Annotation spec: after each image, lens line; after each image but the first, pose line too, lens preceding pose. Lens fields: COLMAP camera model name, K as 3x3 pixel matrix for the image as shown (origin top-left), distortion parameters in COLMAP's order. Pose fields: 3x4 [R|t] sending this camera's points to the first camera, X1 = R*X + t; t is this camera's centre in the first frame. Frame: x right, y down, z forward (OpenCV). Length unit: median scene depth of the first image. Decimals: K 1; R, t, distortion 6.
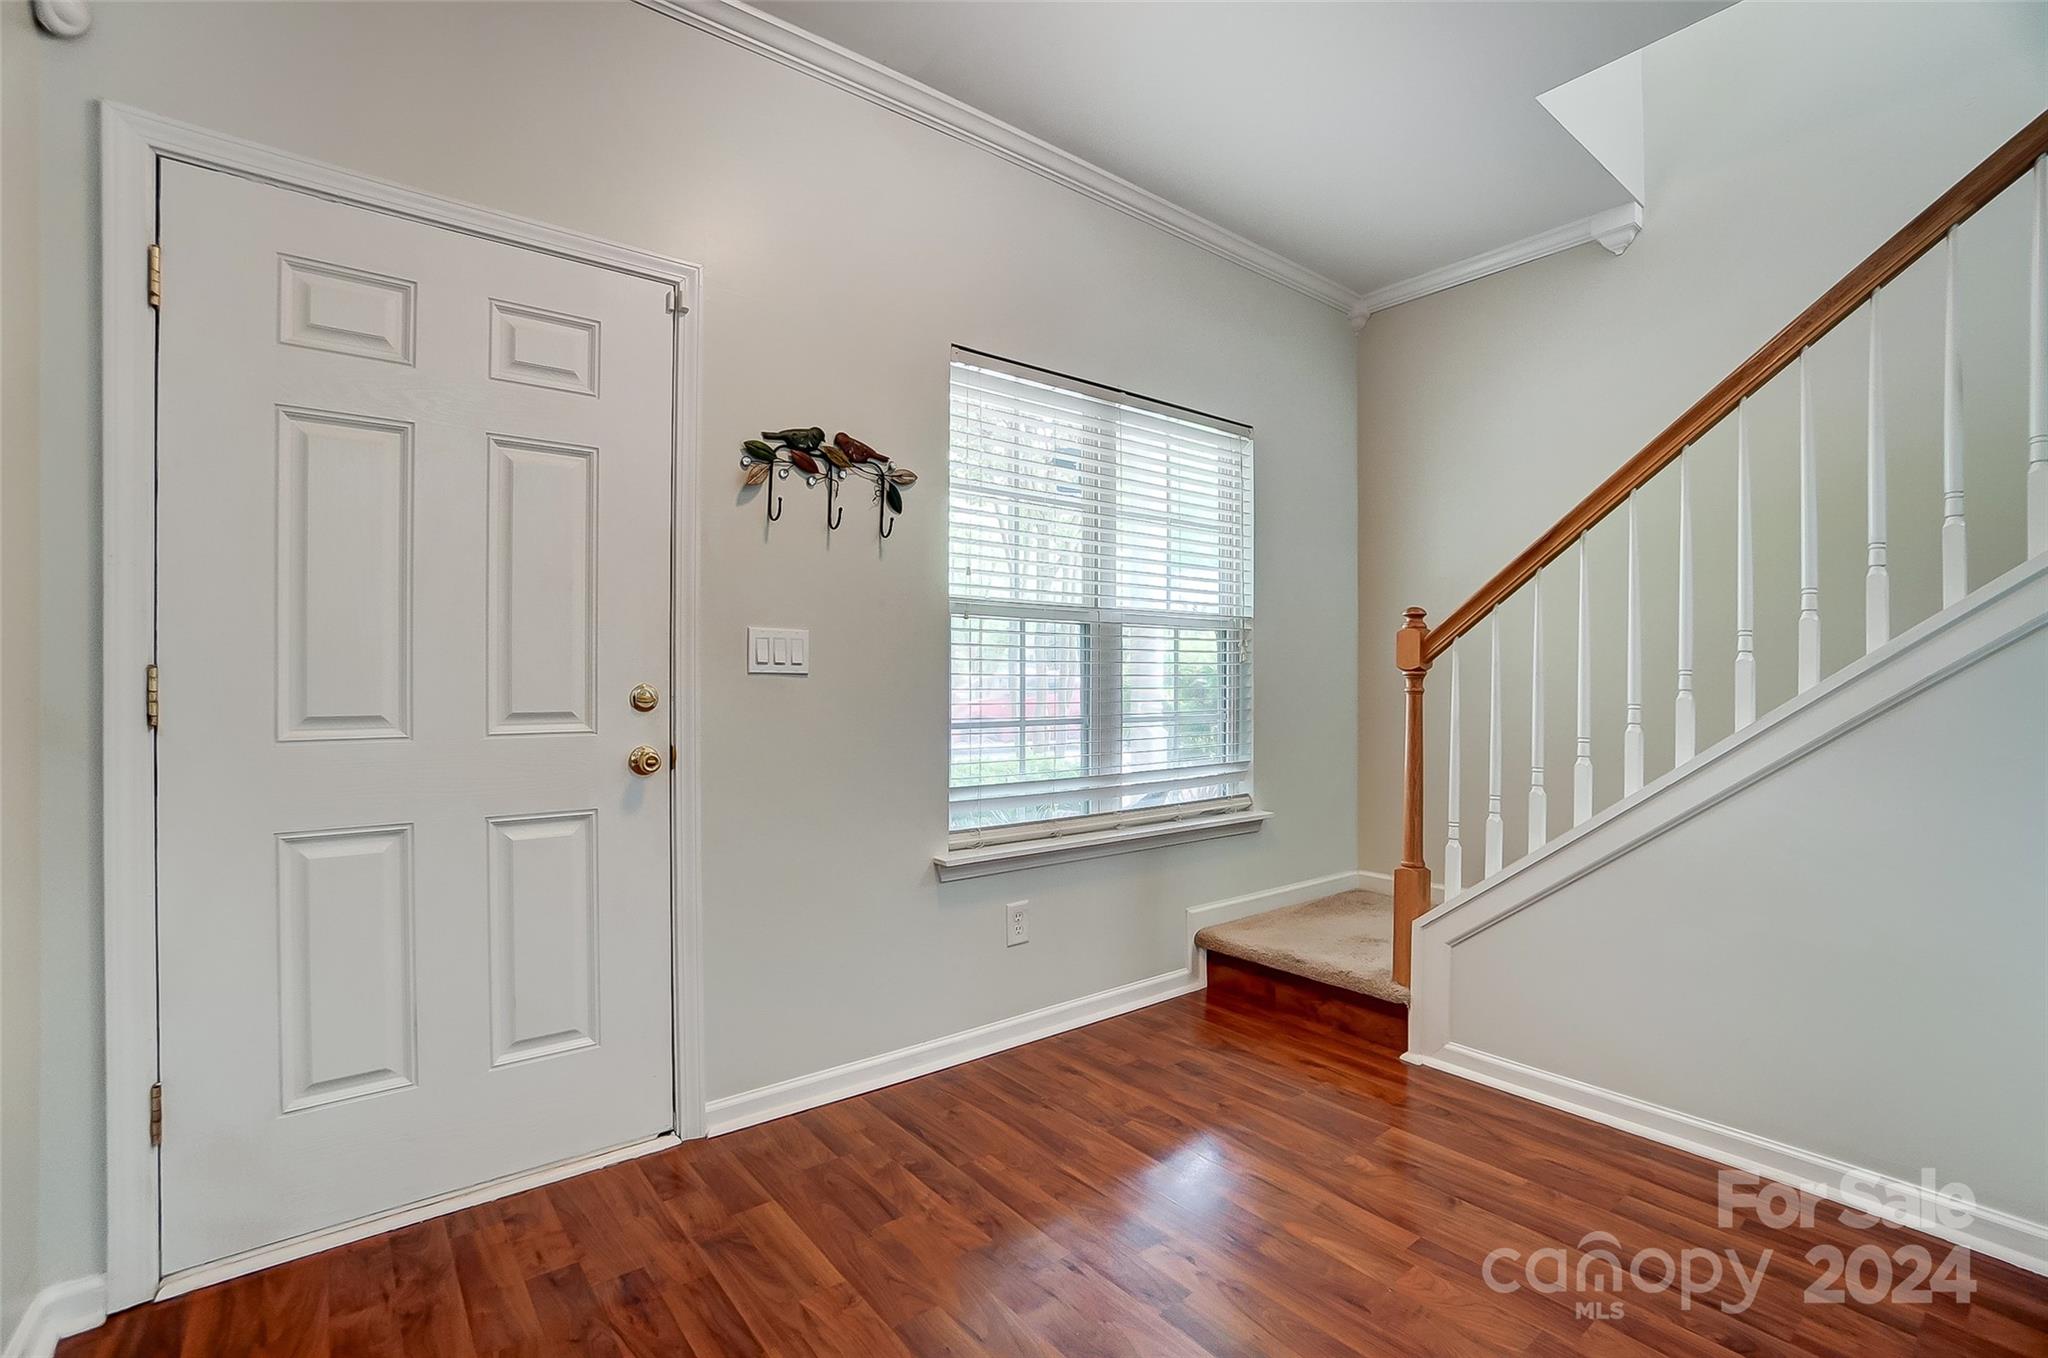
lens RADIAL K [[909.4, 0, 1027.6], [0, 909.4, 685.3], [0, 0, 1]] dist [-0.049276, 0.014535]
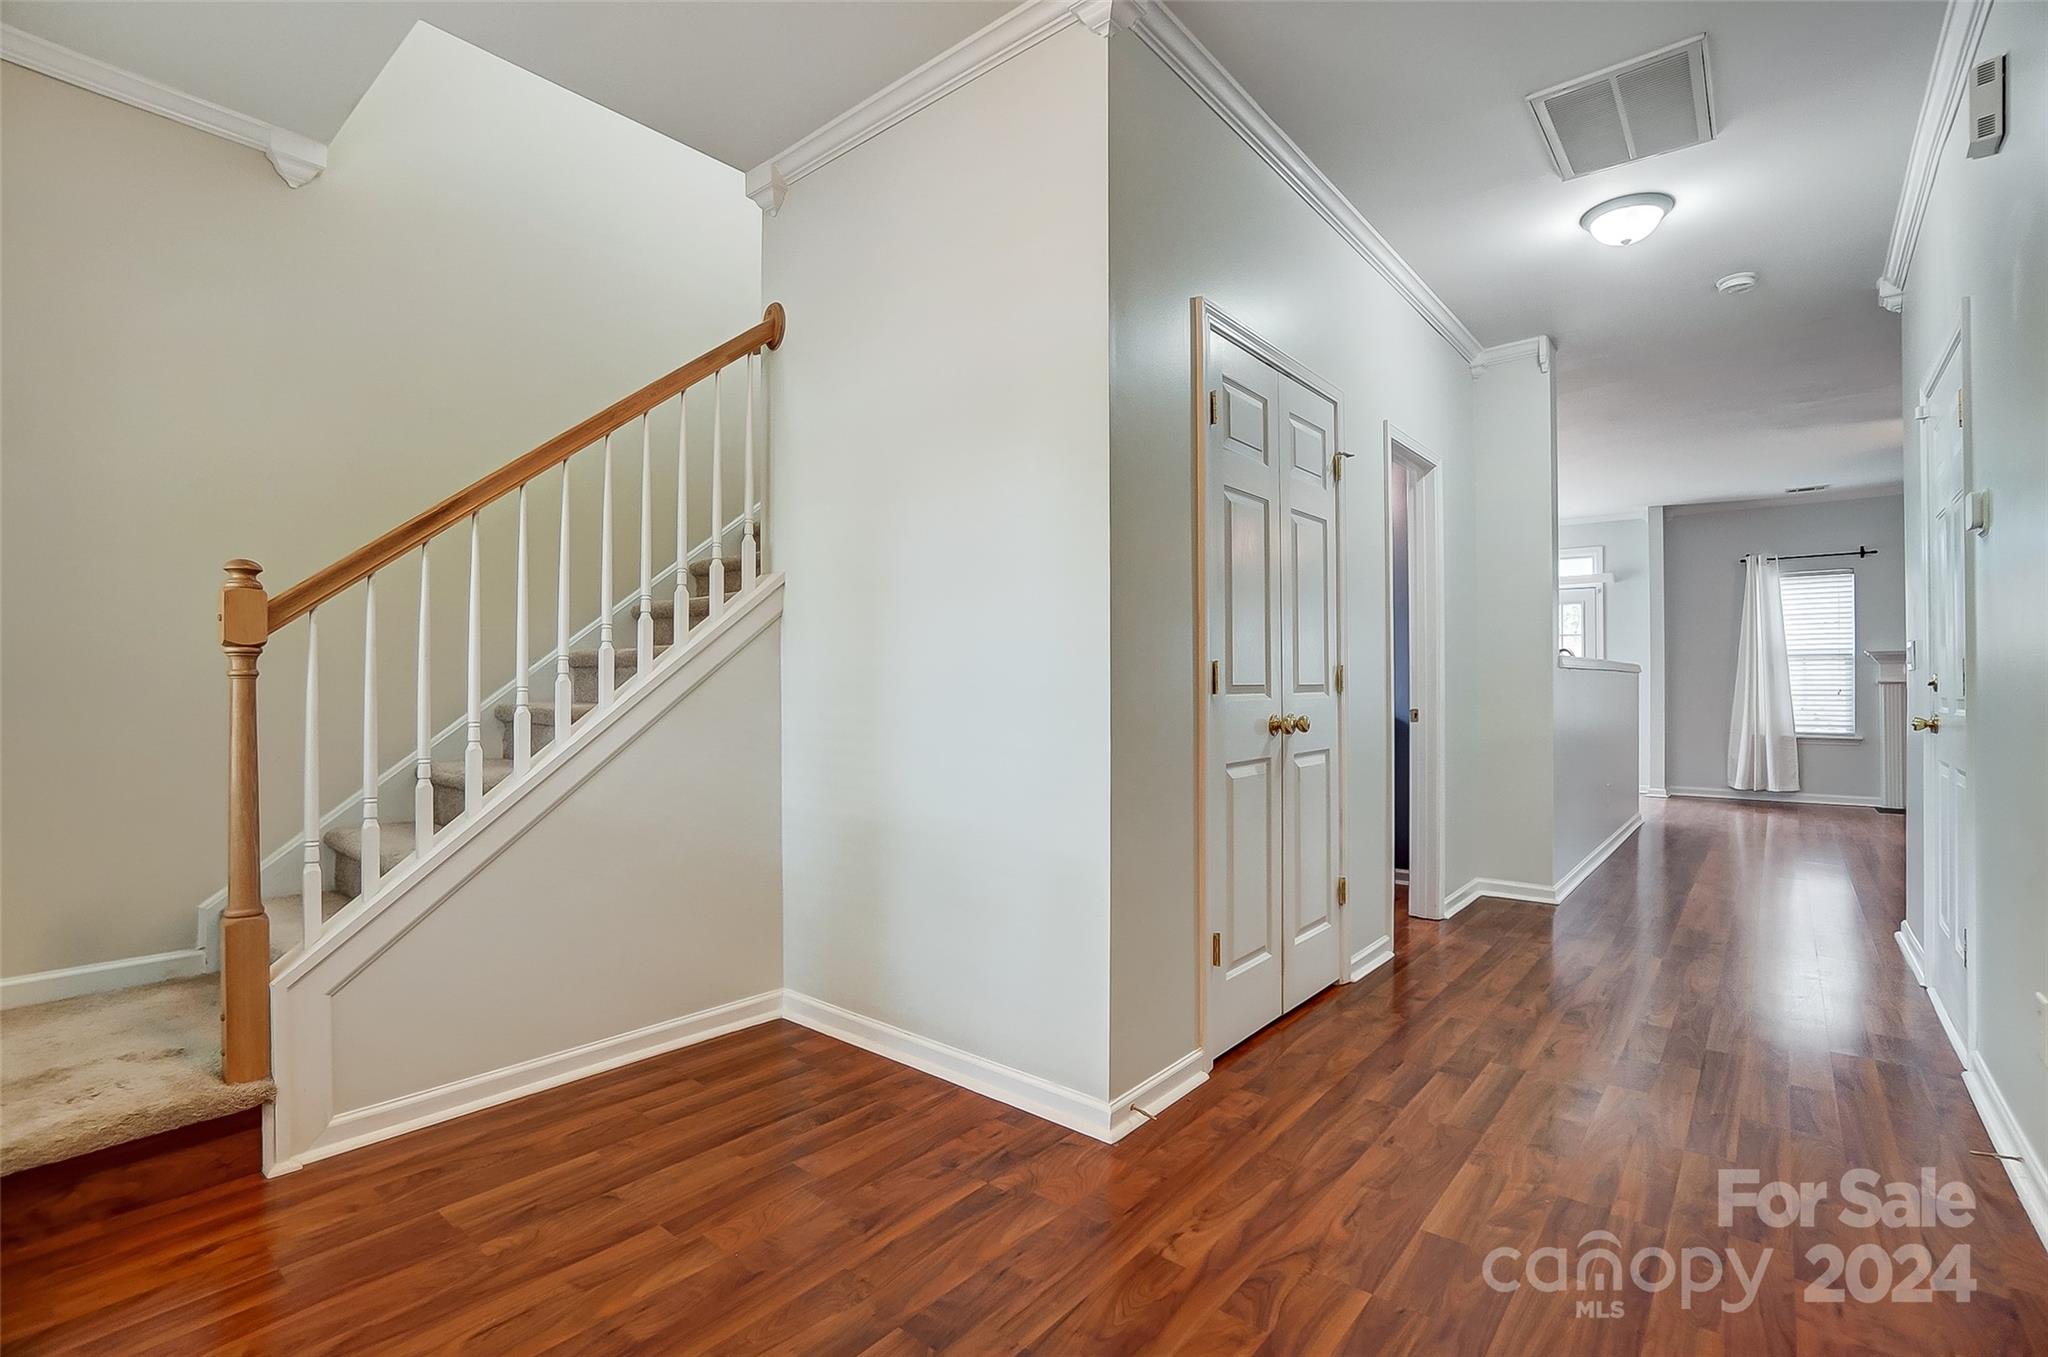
lens RADIAL K [[935.3, 0, 1024.0], [0, 935.3, 678.5], [0, 0, 1]] dist [-0.053448, 0.016402]
pose [[-0.202096, 0.005789, 0.979349, -0.427291], [0.001430, 0.999983, -0.005616, 0.015086], [-0.979365, 0.000265, -0.202101, 0.545505]]
